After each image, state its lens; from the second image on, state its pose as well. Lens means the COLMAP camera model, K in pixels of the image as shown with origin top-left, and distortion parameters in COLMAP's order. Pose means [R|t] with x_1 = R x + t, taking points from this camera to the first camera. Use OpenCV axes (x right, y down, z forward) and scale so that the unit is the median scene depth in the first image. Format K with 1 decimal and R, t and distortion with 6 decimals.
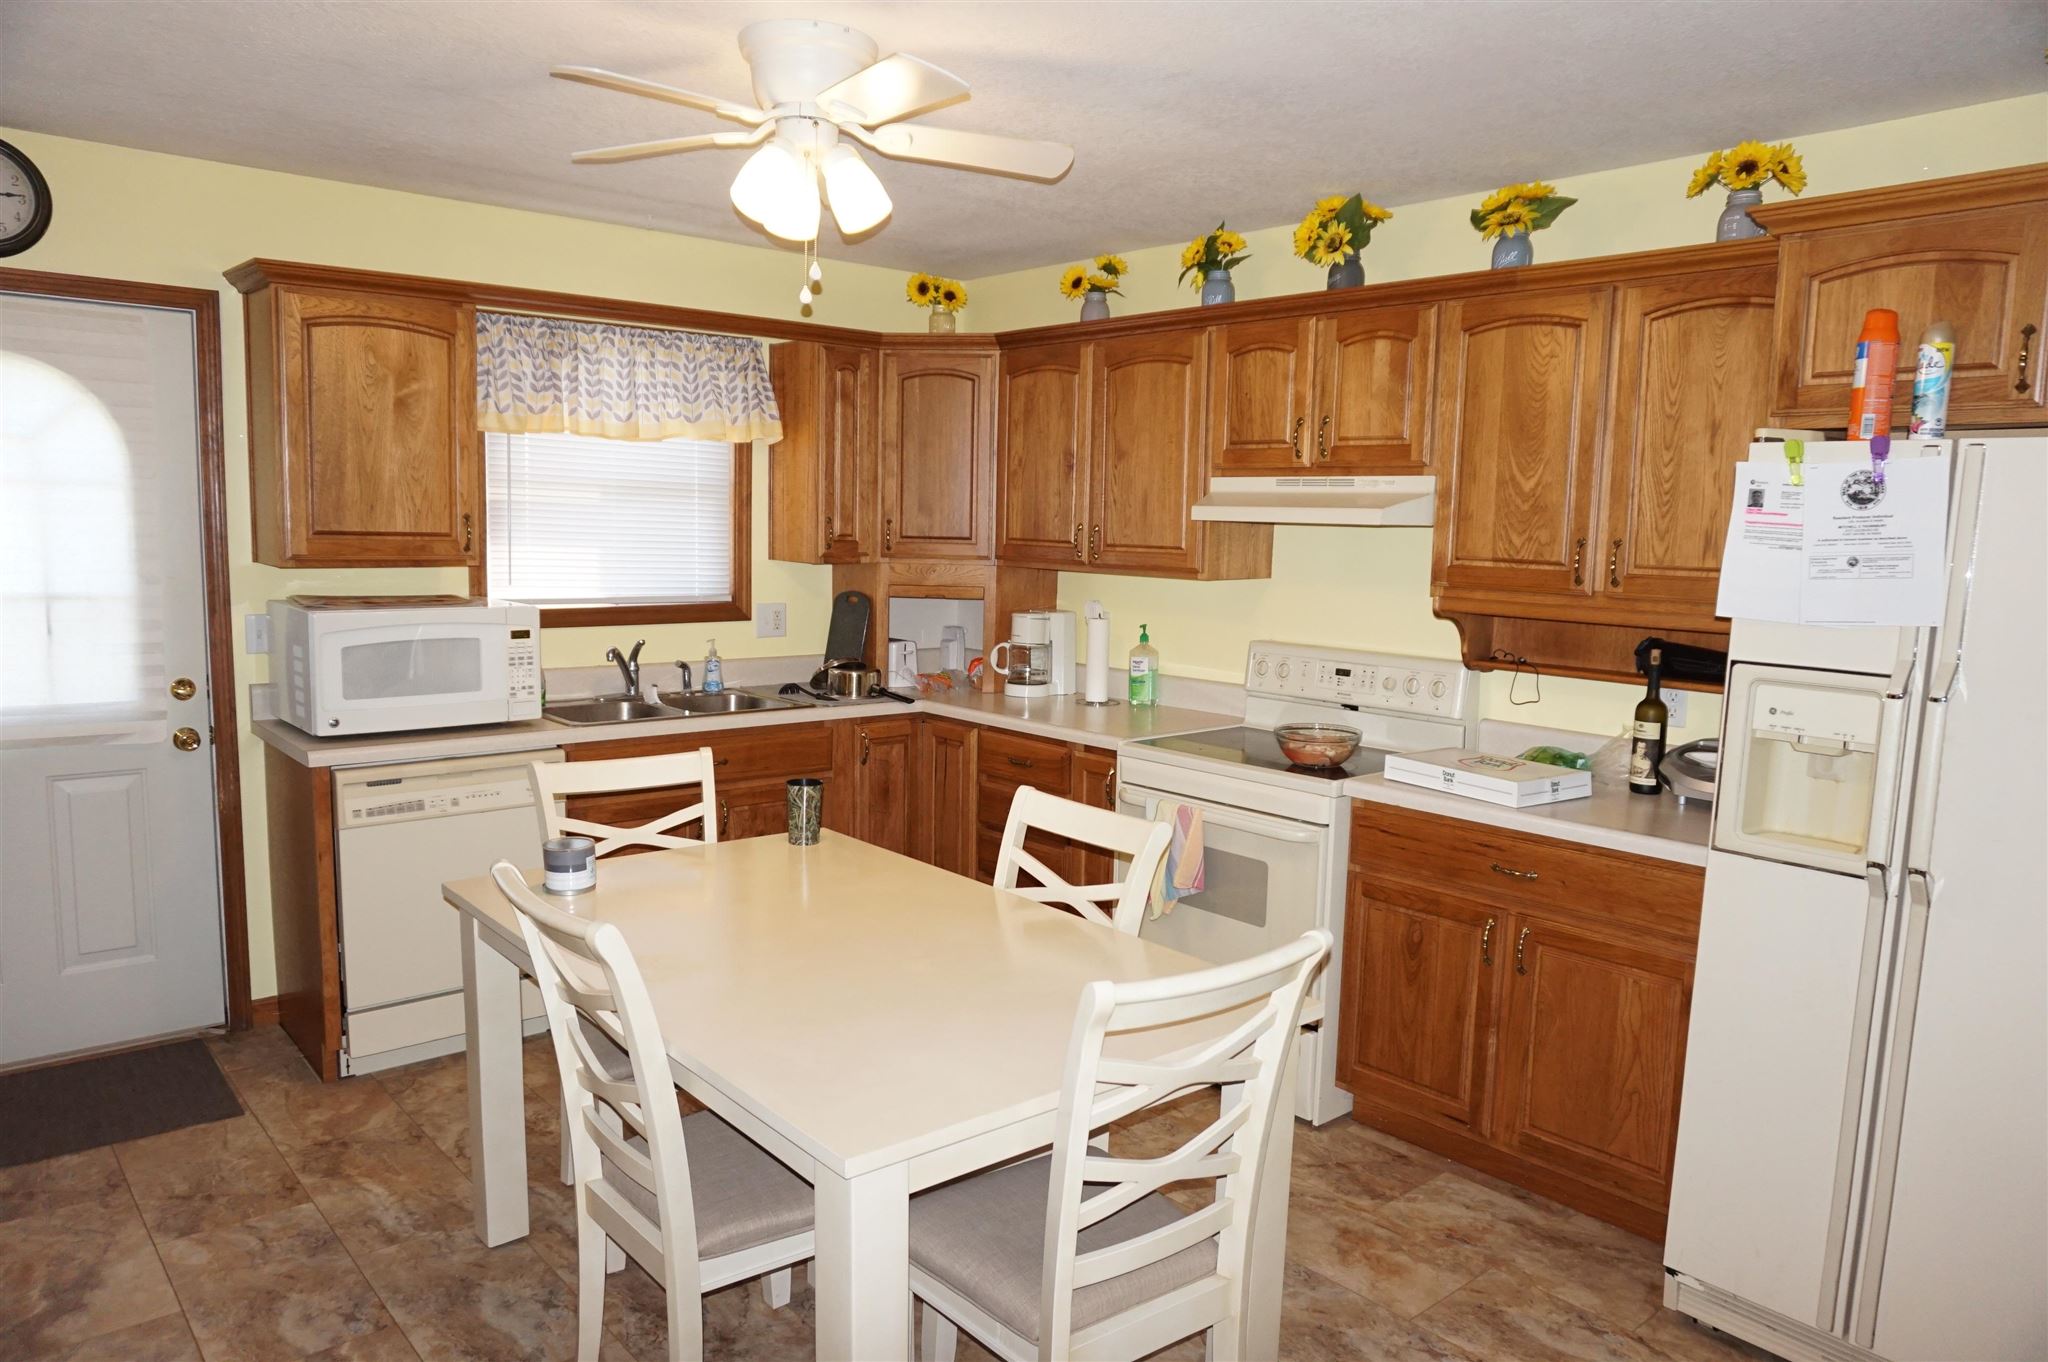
lens RADIAL K [[1378.8, 0, 1020.9], [0, 1378.8, 687.1], [0, 0, 1]] dist [-0.044078, 0.030457]
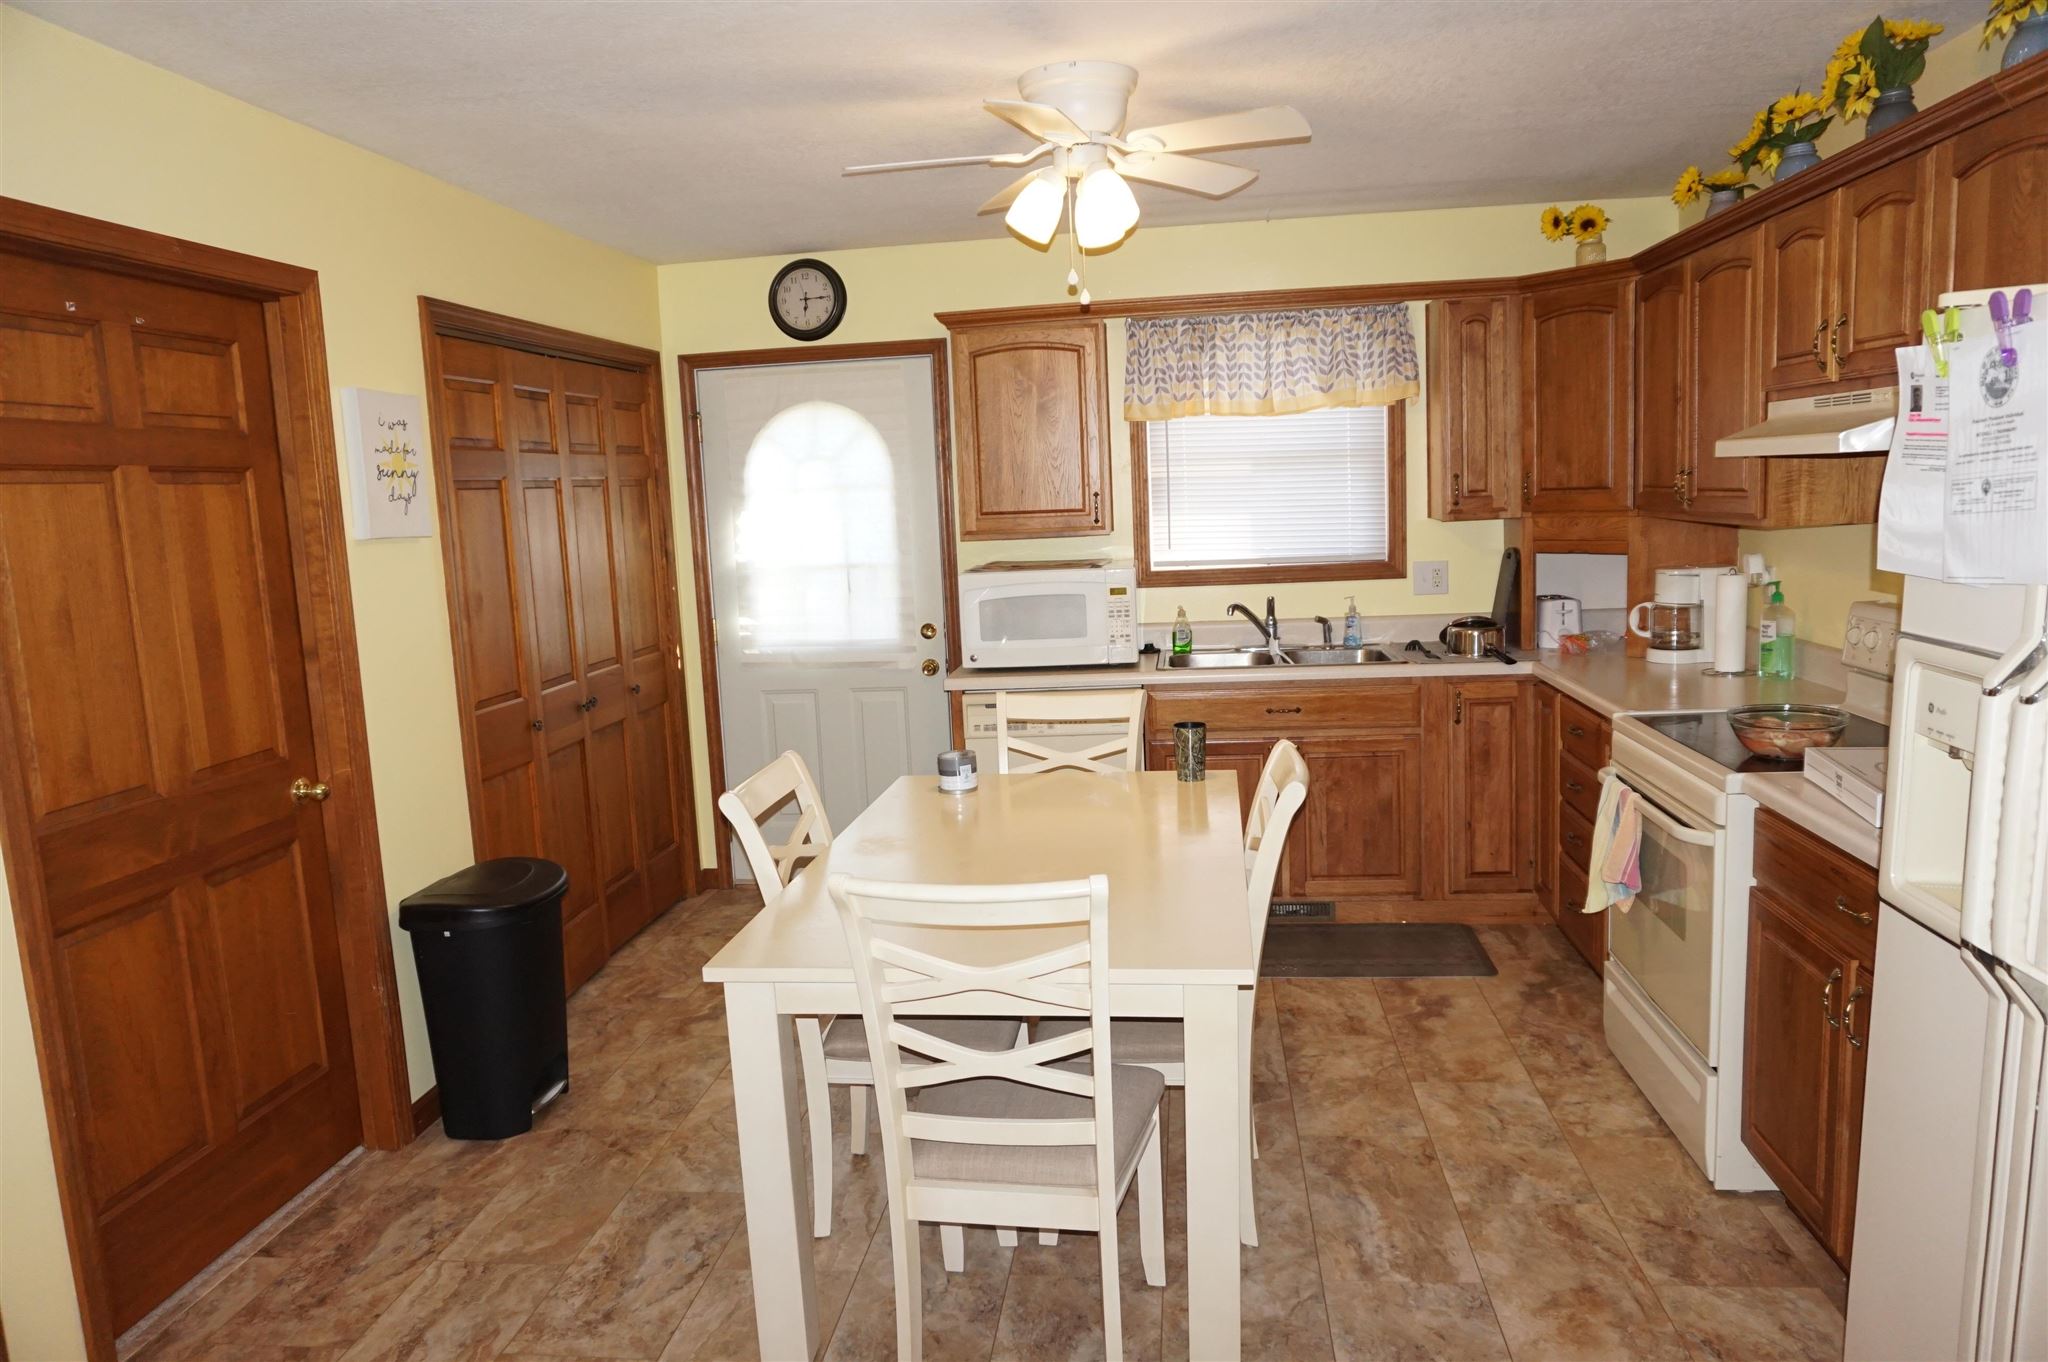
lens RADIAL K [[1378.8, 0, 1015.4], [0, 1378.8, 683.5], [0, 0, 1]] dist [-0.044078, 0.030457]
pose [[0.673484, 0.050164, -0.737498, 0.411806], [-0.028338, 0.998713, 0.042053, -0.005681], [0.738659, -0.007423, 0.674039, 0.107892]]
